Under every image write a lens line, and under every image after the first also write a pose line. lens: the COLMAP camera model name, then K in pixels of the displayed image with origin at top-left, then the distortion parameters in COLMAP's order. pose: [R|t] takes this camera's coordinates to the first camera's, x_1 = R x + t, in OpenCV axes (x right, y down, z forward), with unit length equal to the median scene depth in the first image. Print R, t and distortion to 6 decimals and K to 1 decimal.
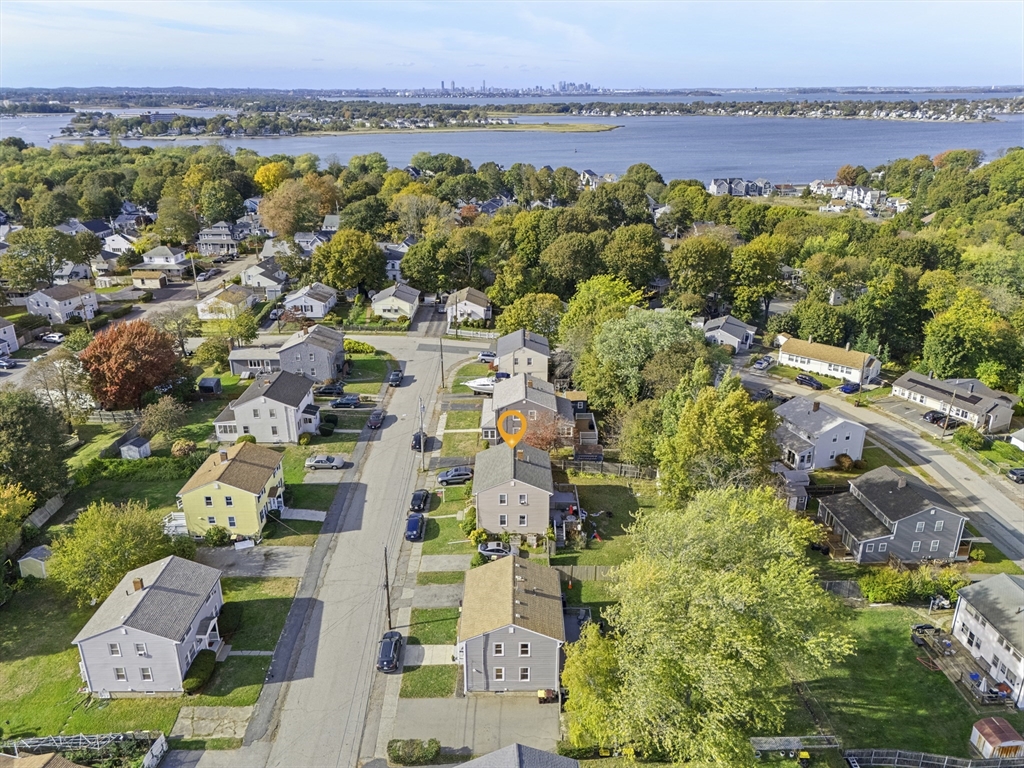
lens RADIAL K [[748.3, 0, 513.2], [0, 748.3, 373.9], [0, 0, 1]] dist [0.071478, -0.060015]
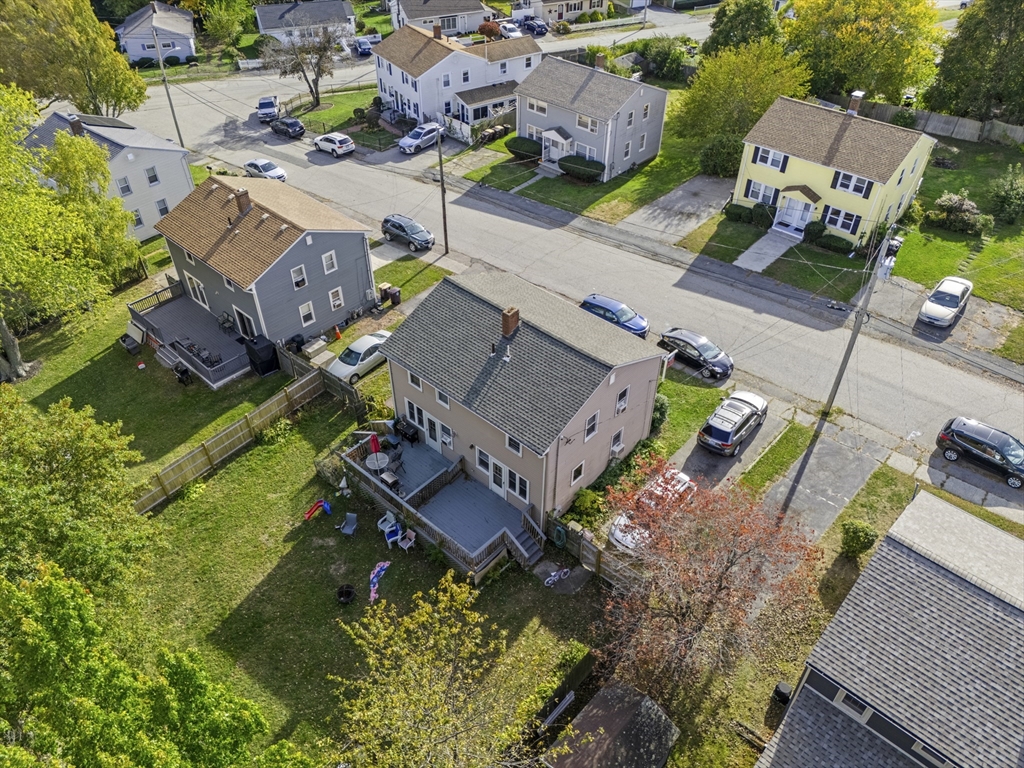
lens RADIAL K [[748.3, 0, 514.9], [0, 748.3, 384.2], [0, 0, 1]] dist [0.071478, -0.060015]
pose [[-0.669683, 0.486357, -0.561232, 0.206175], [-0.264219, 0.550236, 0.792104, -0.150018], [0.694055, 0.678747, -0.239979, 0.987480]]
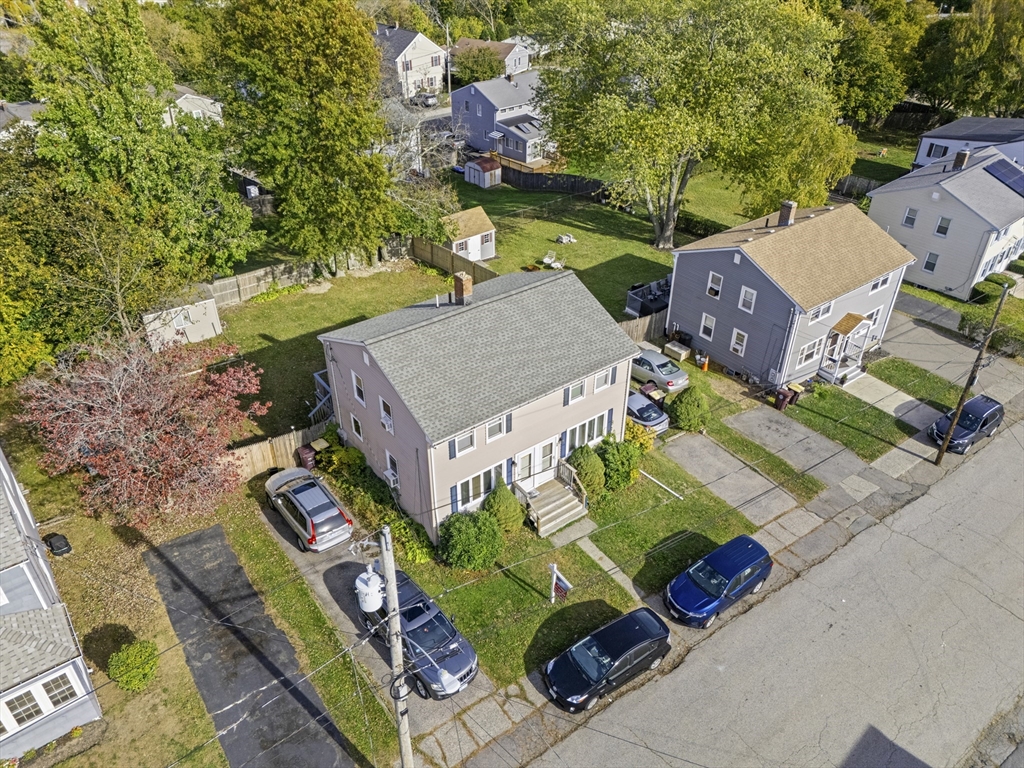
lens RADIAL K [[748.3, 0, 511.2], [0, 748.3, 384.3], [0, 0, 1]] dist [0.071478, -0.060015]
pose [[-0.605171, -0.447891, 0.658150, -0.222492], [0.278831, 0.655105, 0.702204, -0.086933], [-0.745668, 0.608467, -0.271564, 0.980332]]
